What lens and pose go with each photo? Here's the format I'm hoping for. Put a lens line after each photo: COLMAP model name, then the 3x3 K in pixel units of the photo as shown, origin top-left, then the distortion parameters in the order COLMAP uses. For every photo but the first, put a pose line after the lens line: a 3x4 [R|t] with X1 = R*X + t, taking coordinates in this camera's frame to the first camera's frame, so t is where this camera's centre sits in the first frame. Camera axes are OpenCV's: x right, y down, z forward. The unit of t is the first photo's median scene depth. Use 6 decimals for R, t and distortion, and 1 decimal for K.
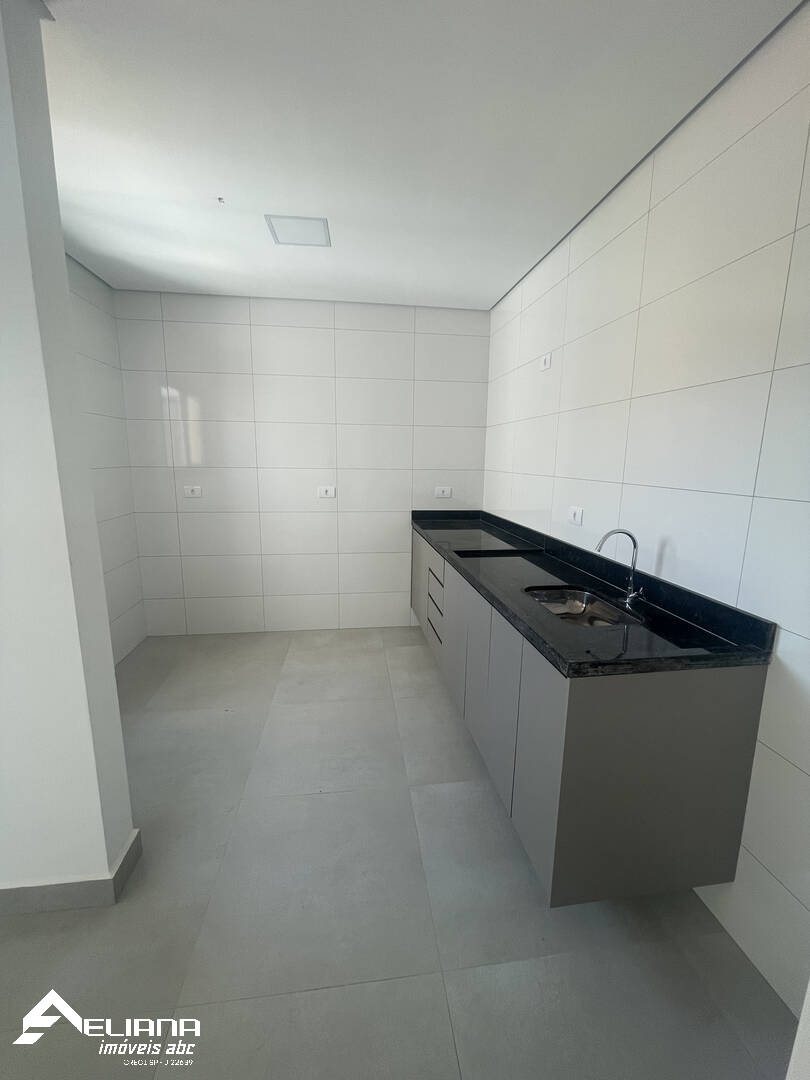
lens RADIAL K [[439.0, 0, 402.5], [0, 439.0, 538.0], [0, 0, 1]] dist [0.000883, 0.000067]
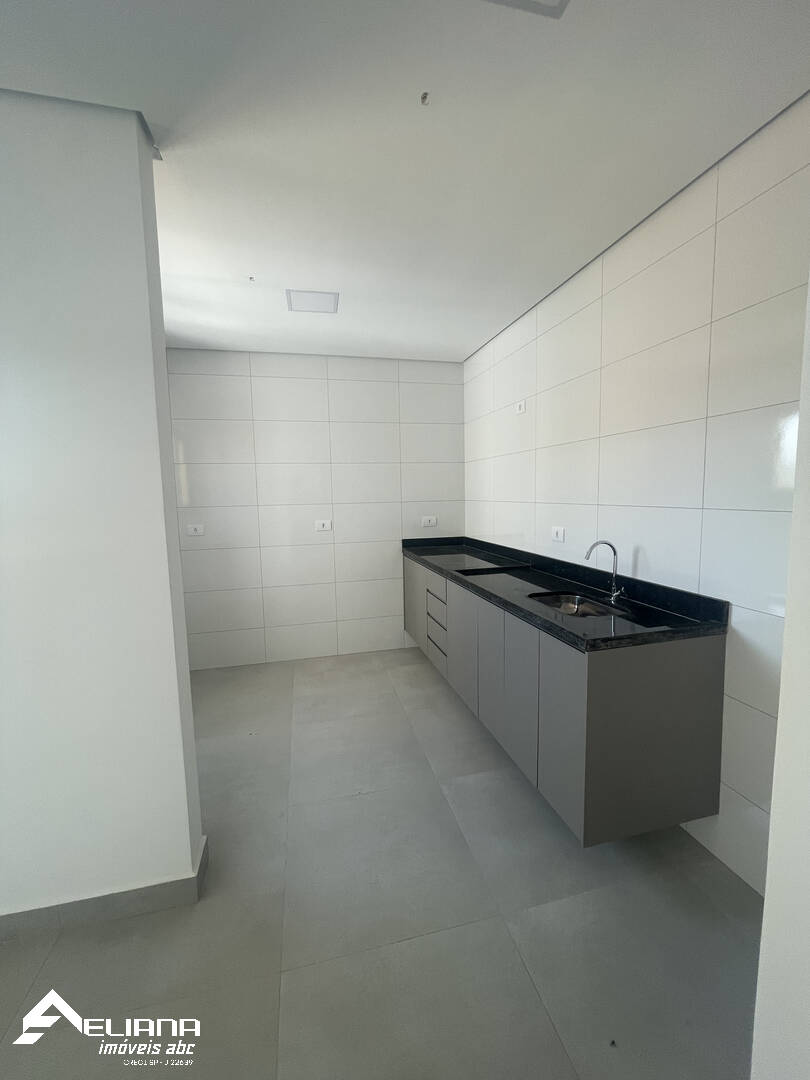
lens RADIAL K [[439.0, 0, 404.9], [0, 439.0, 538.2], [0, 0, 1]] dist [0.000883, 0.000067]
pose [[0.993575, -0.043696, 0.104402, -0.138393], [0.051668, 0.995850, -0.074917, 0.026630], [-0.100695, 0.079829, 0.991710, -0.129461]]
